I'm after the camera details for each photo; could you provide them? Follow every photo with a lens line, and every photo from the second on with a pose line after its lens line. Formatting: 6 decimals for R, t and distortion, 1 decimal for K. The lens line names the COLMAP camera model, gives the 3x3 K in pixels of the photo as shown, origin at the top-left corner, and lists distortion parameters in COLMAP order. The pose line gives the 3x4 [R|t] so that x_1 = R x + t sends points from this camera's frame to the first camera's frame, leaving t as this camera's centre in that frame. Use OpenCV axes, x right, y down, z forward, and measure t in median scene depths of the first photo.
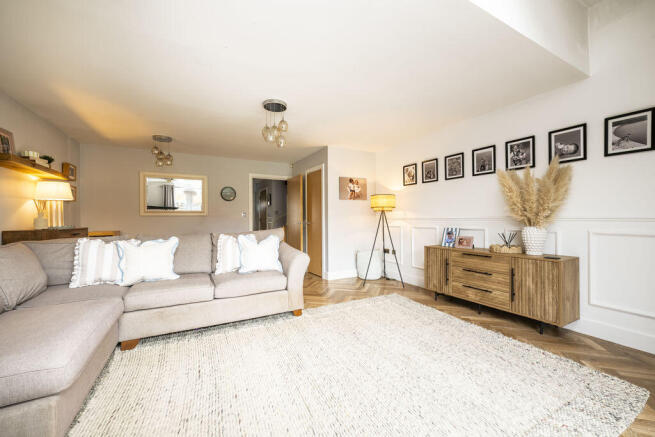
lens RADIAL K [[263.4, 0, 327.5], [0, 263.4, 218.5], [0, 0, 1]] dist [0.001105, 0.000104]
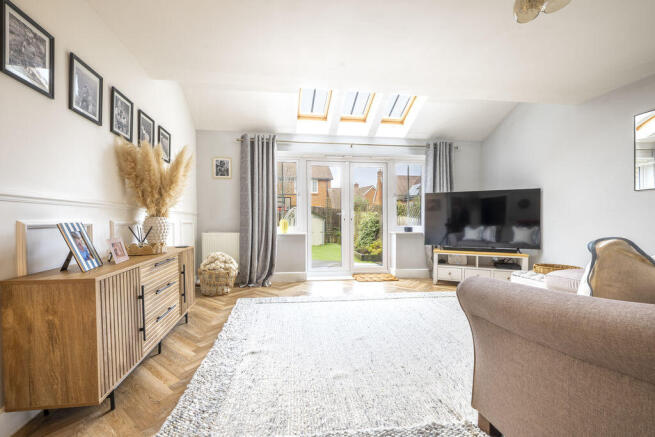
lens RADIAL K [[263.4, 0, 327.5], [0, 263.4, 218.5], [0, 0, 1]] dist [0.001105, 0.000104]
pose [[-0.953741, 0.007767, 0.300530, -0.010025], [0.004979, 0.999937, -0.010041, 0.043034], [-0.300589, -0.008080, -0.953720, 1.579706]]
